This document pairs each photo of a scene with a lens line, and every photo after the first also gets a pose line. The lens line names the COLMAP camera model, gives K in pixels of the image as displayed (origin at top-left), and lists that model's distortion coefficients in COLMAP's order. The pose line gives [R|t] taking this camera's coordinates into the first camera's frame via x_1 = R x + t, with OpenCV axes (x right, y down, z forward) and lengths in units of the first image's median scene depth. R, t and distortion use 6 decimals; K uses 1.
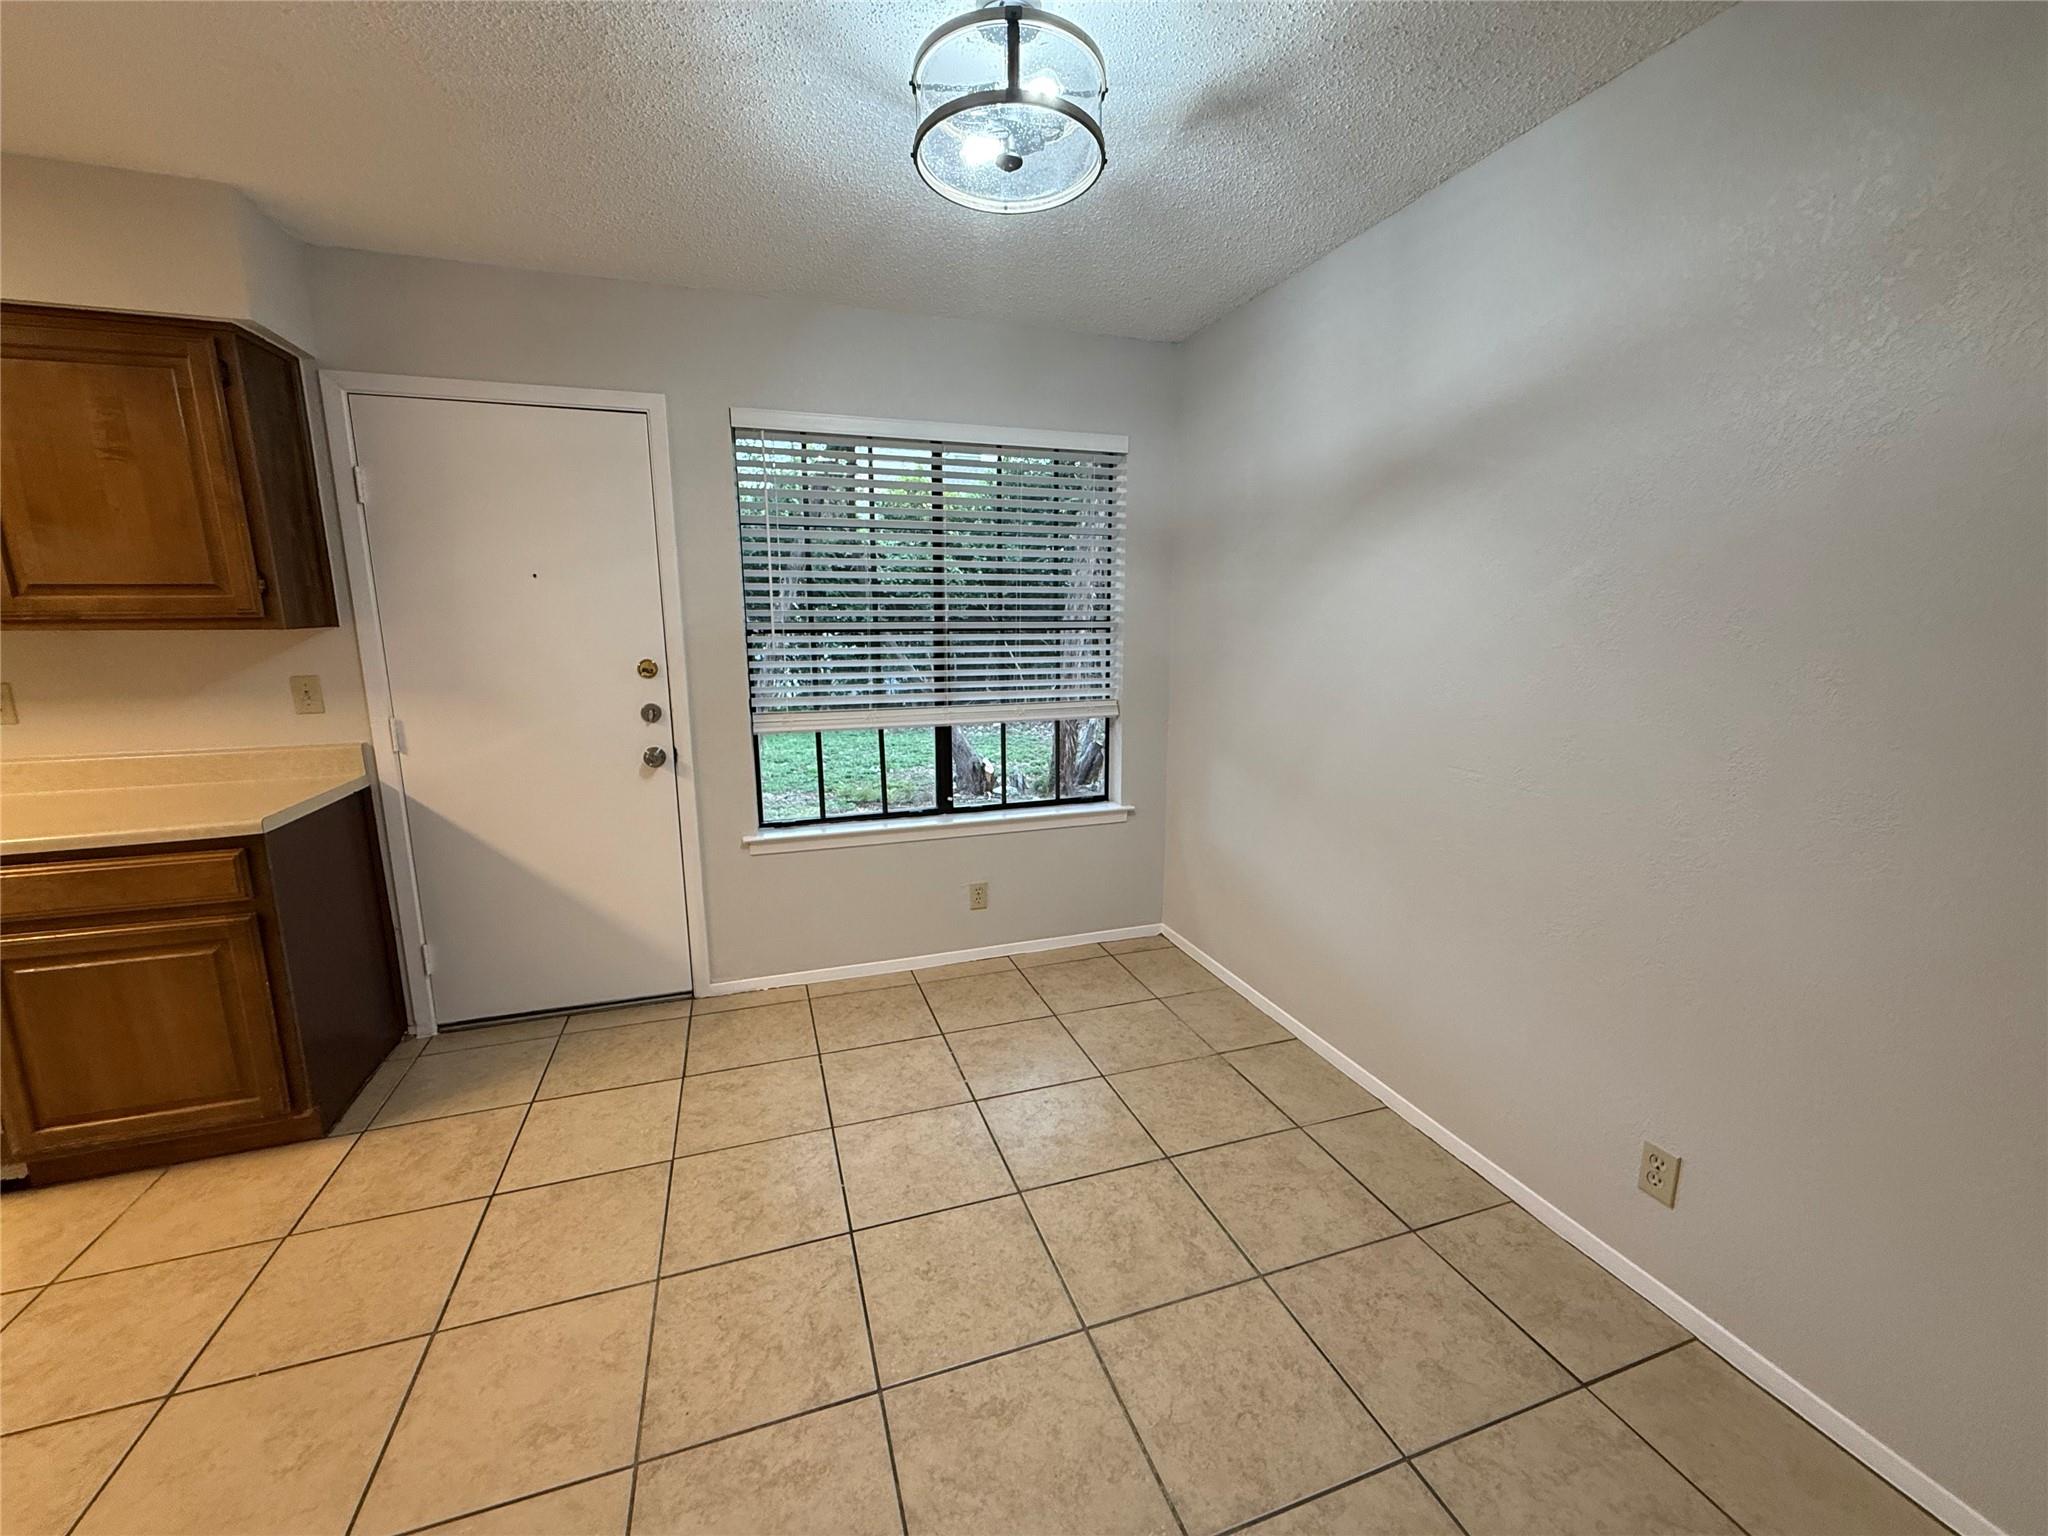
lens RADIAL K [[817.6, 0, 1024.9], [0, 817.6, 773.5], [0, 0, 1]] dist [0.000929, 0.000027]
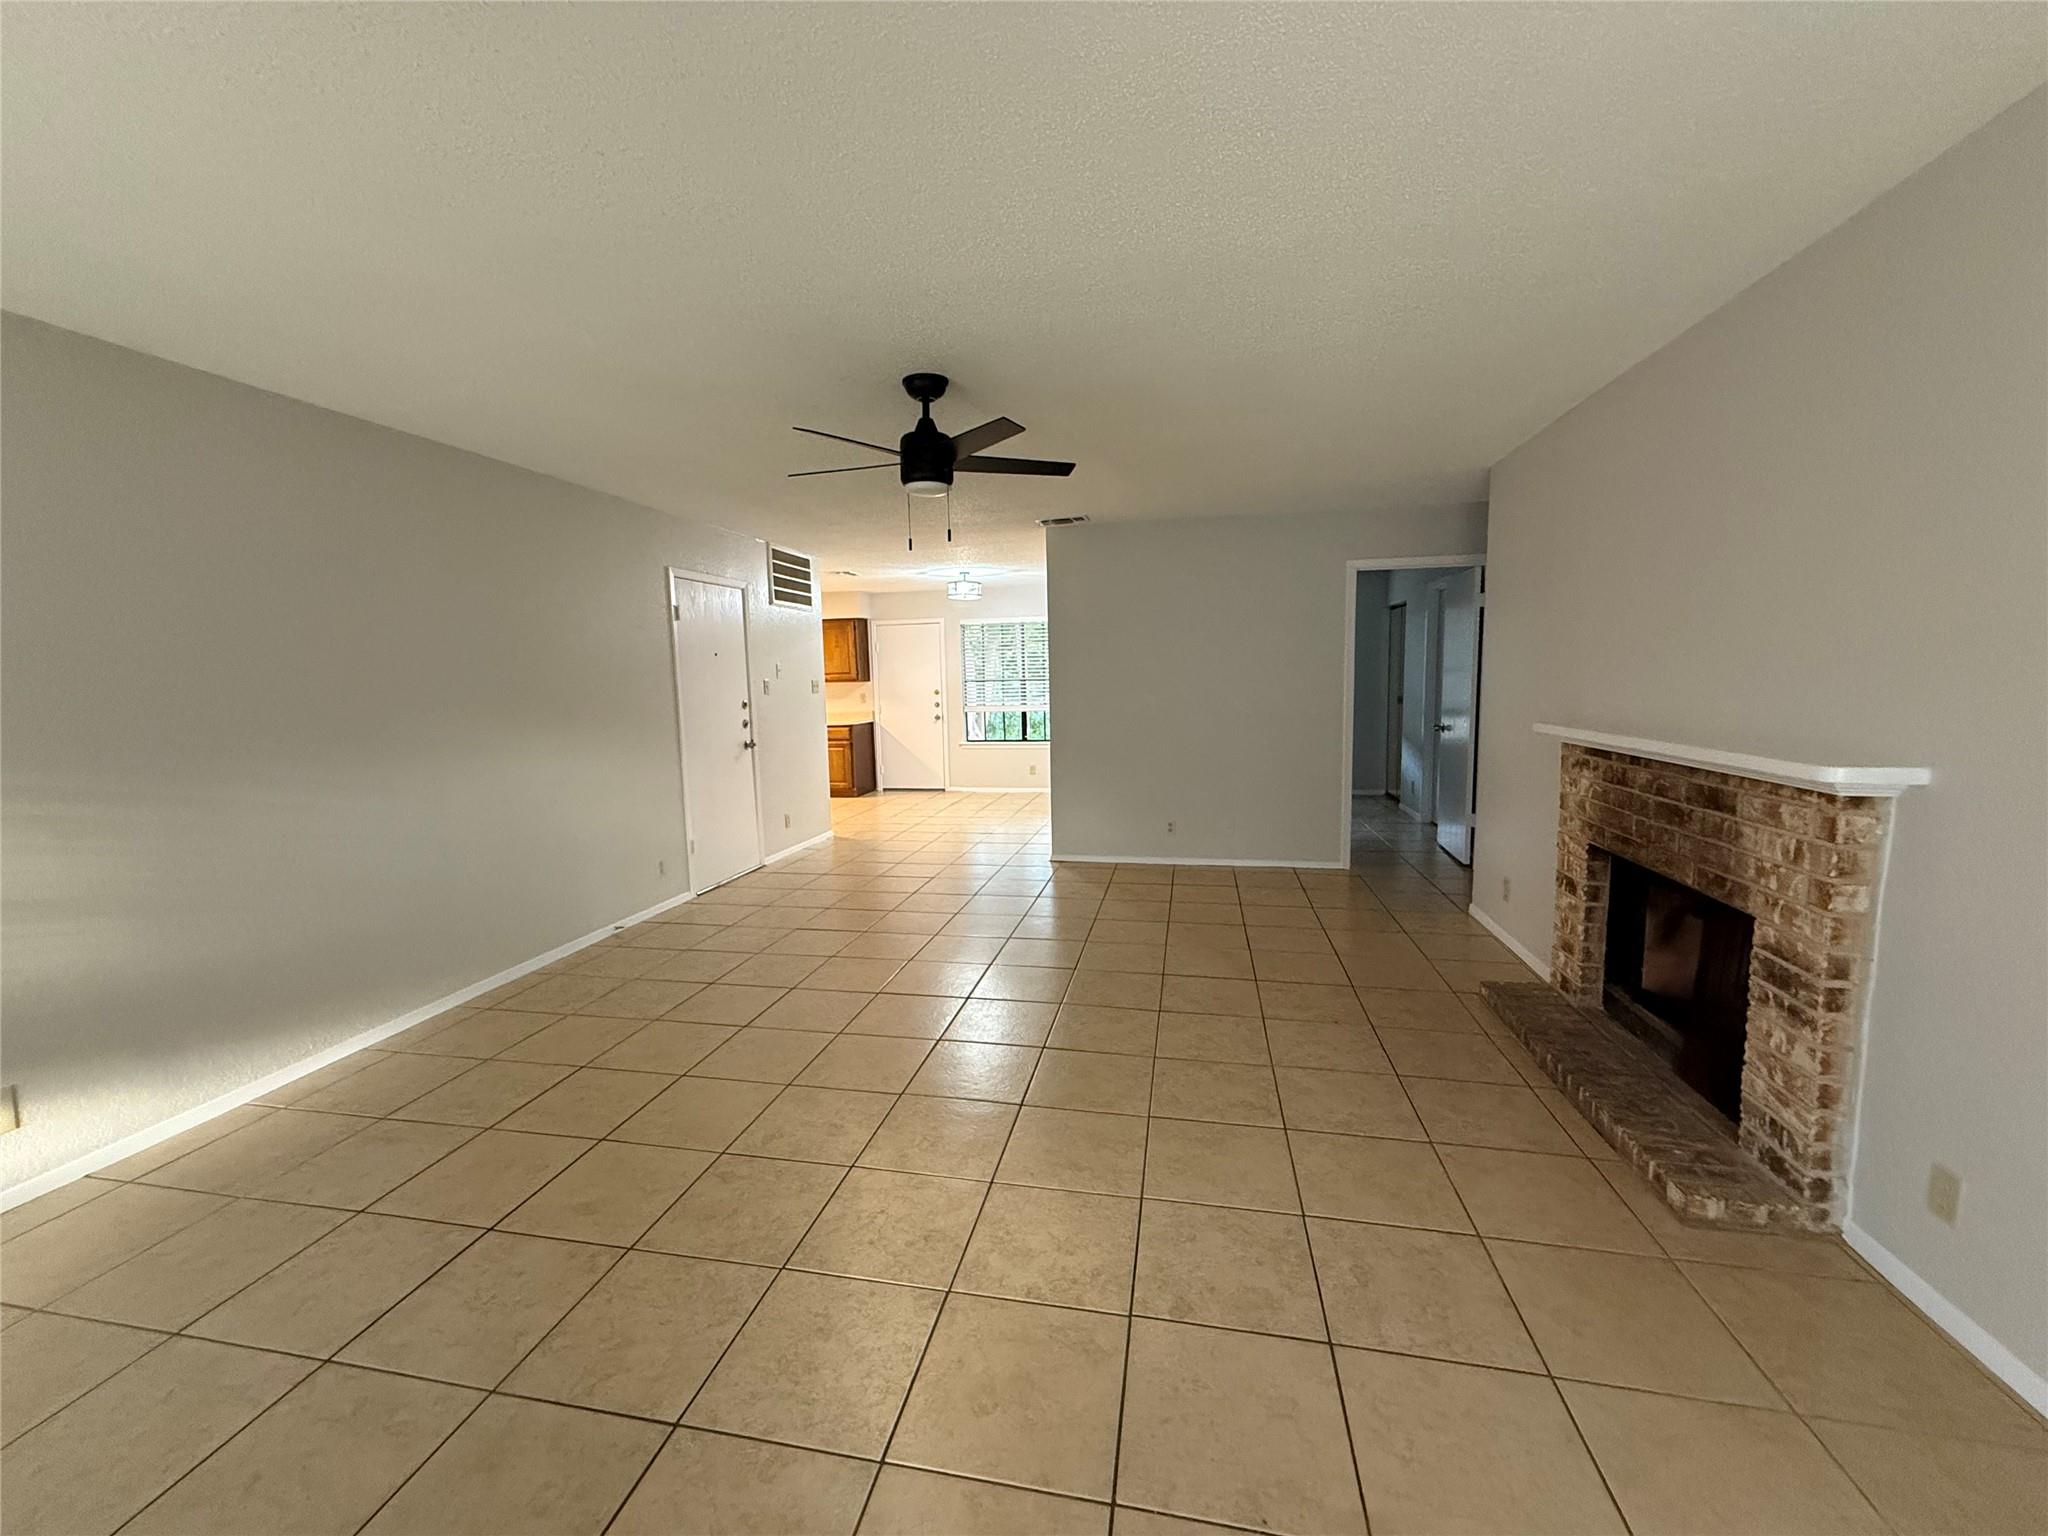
lens RADIAL K [[817.6, 0, 1022.3], [0, 817.6, 766.9], [0, 0, 1]] dist [0.000929, 0.000027]
pose [[0.859072, 0.033715, -0.510744, 1.782893], [-0.072330, 0.995812, -0.055924, 0.389045], [0.506719, 0.084985, 0.857912, -1.941806]]
